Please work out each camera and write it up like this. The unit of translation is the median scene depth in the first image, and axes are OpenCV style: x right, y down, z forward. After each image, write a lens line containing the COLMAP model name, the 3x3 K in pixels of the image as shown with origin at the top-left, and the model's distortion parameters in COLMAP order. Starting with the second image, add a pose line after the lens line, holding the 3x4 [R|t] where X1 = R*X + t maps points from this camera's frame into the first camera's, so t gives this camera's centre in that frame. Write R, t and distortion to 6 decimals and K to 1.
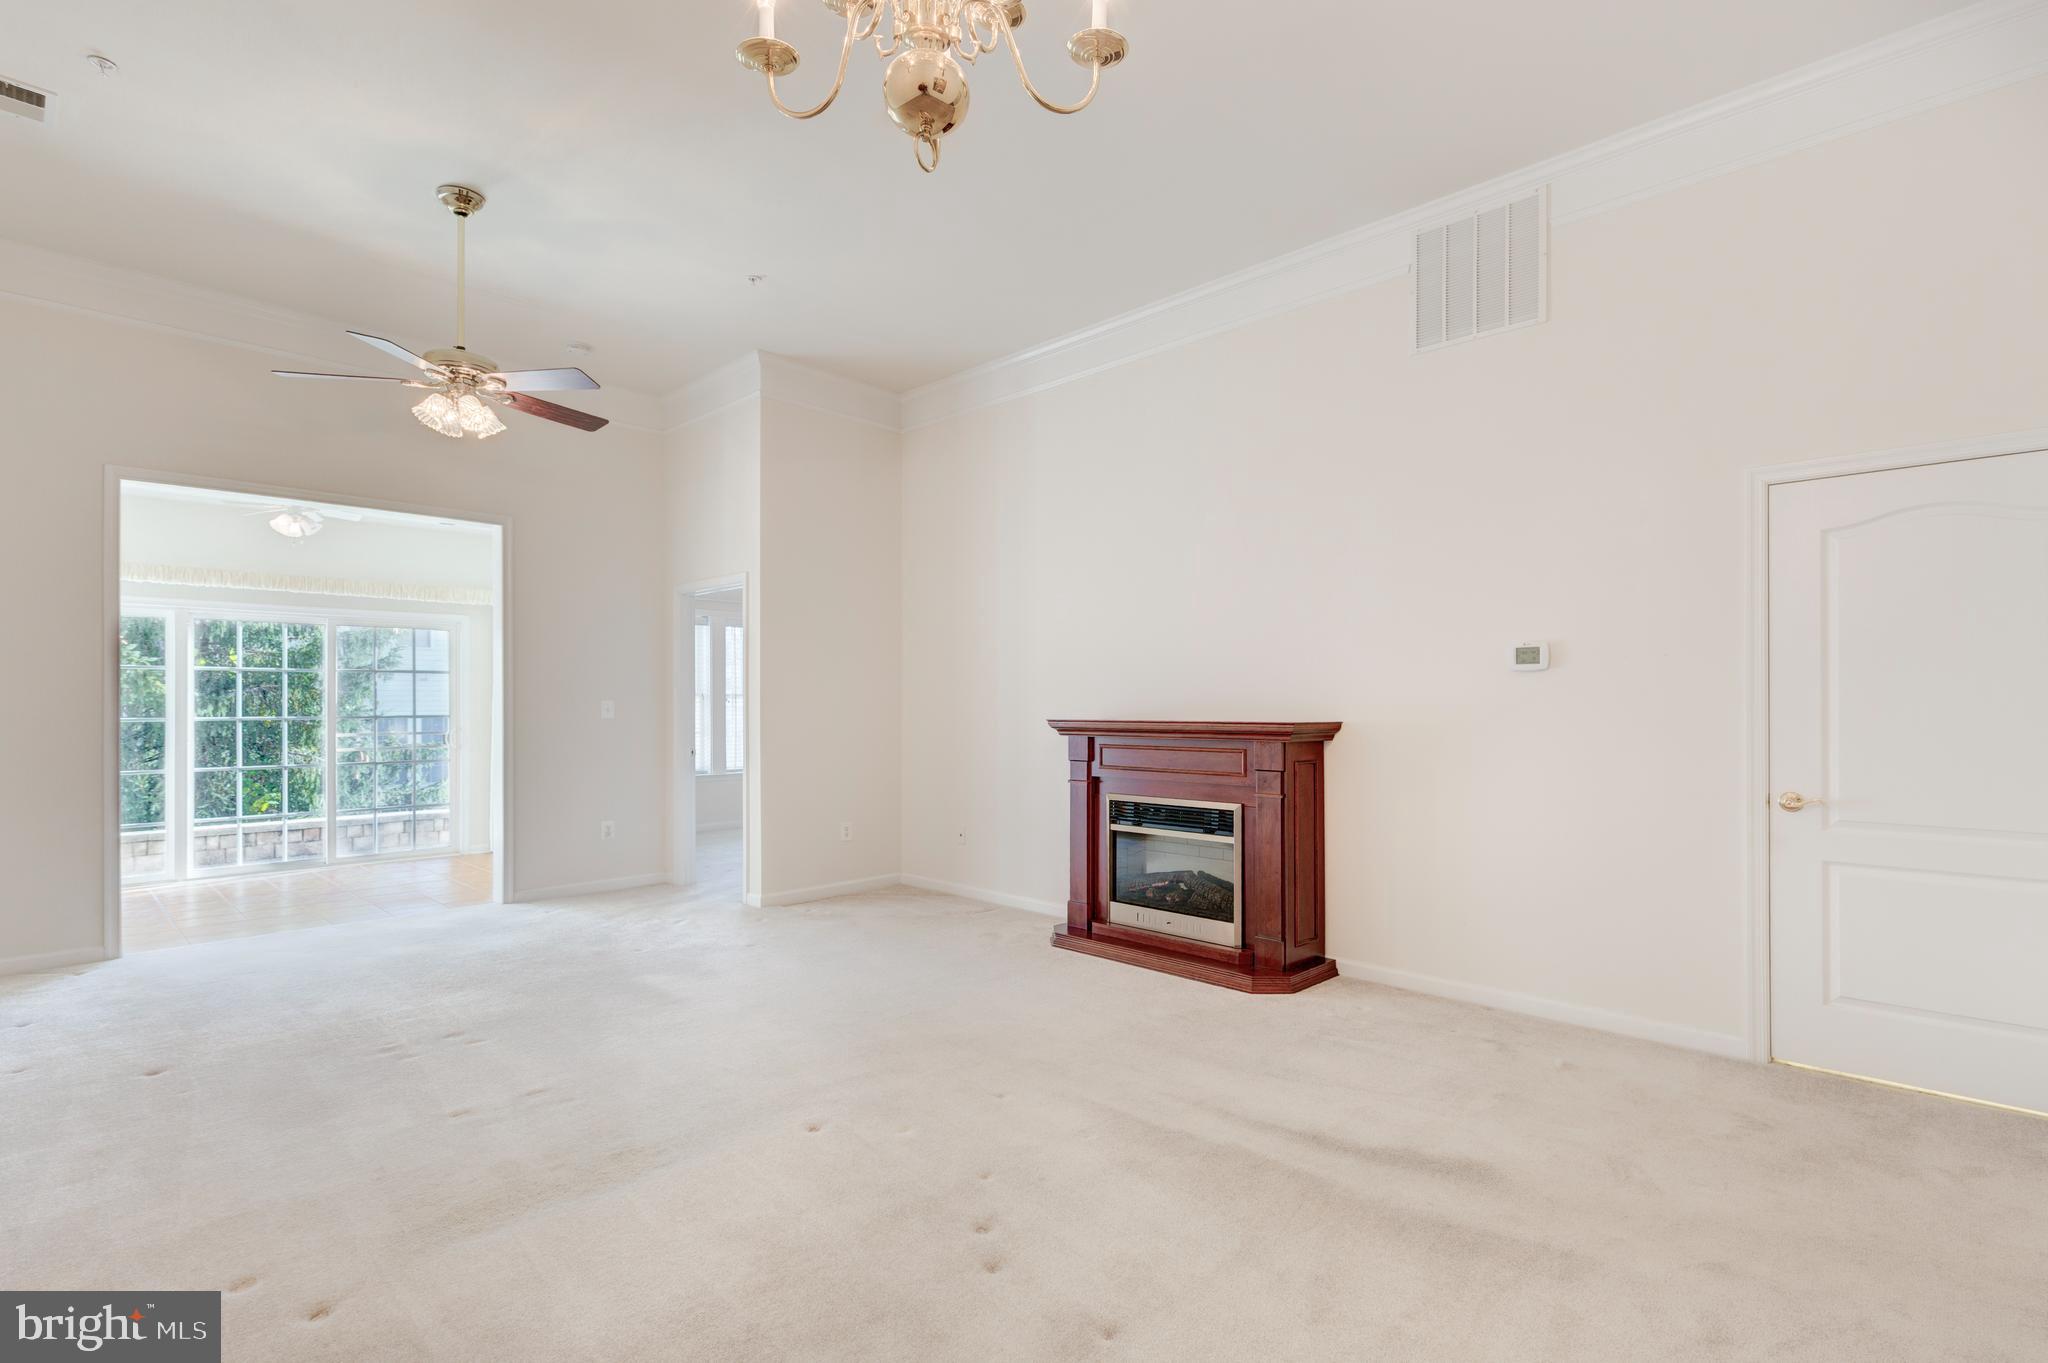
lens RADIAL K [[946.6, 0, 1023.9], [0, 946.6, 701.3], [0, 0, 1]] dist [0.003071, 0.000677]
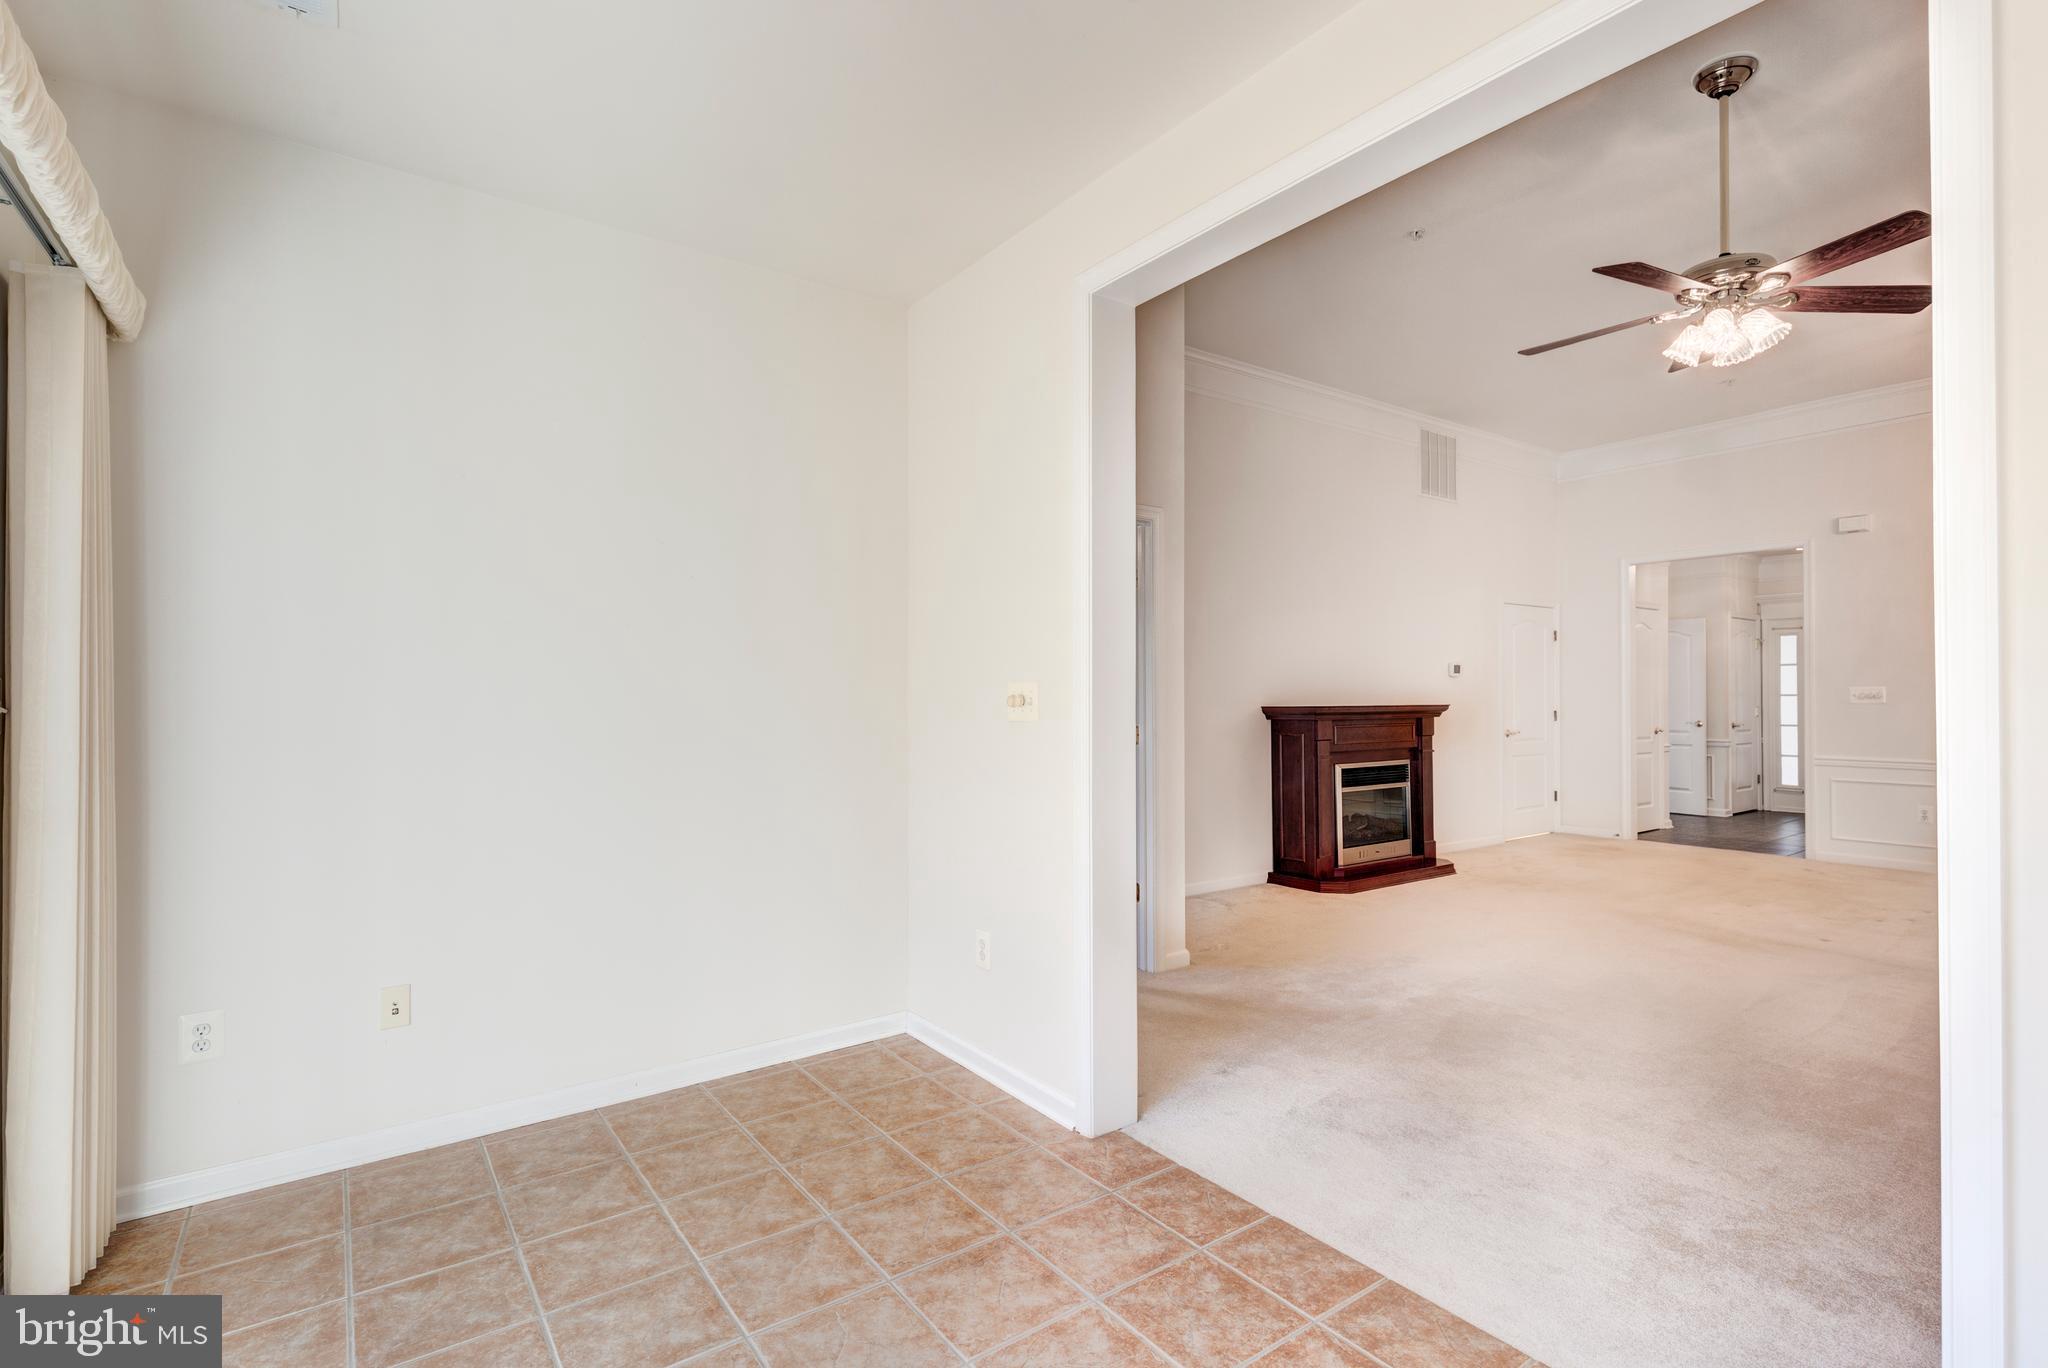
lens RADIAL K [[946.6, 0, 1019.4], [0, 946.6, 682.6], [0, 0, 1]] dist [0.003071, 0.000677]
pose [[0.197878, 0.003343, 0.980221, -1.264693], [-0.012350, 0.999923, -0.000917, -0.006388], [-0.980149, -0.011924, 0.197904, 1.191767]]
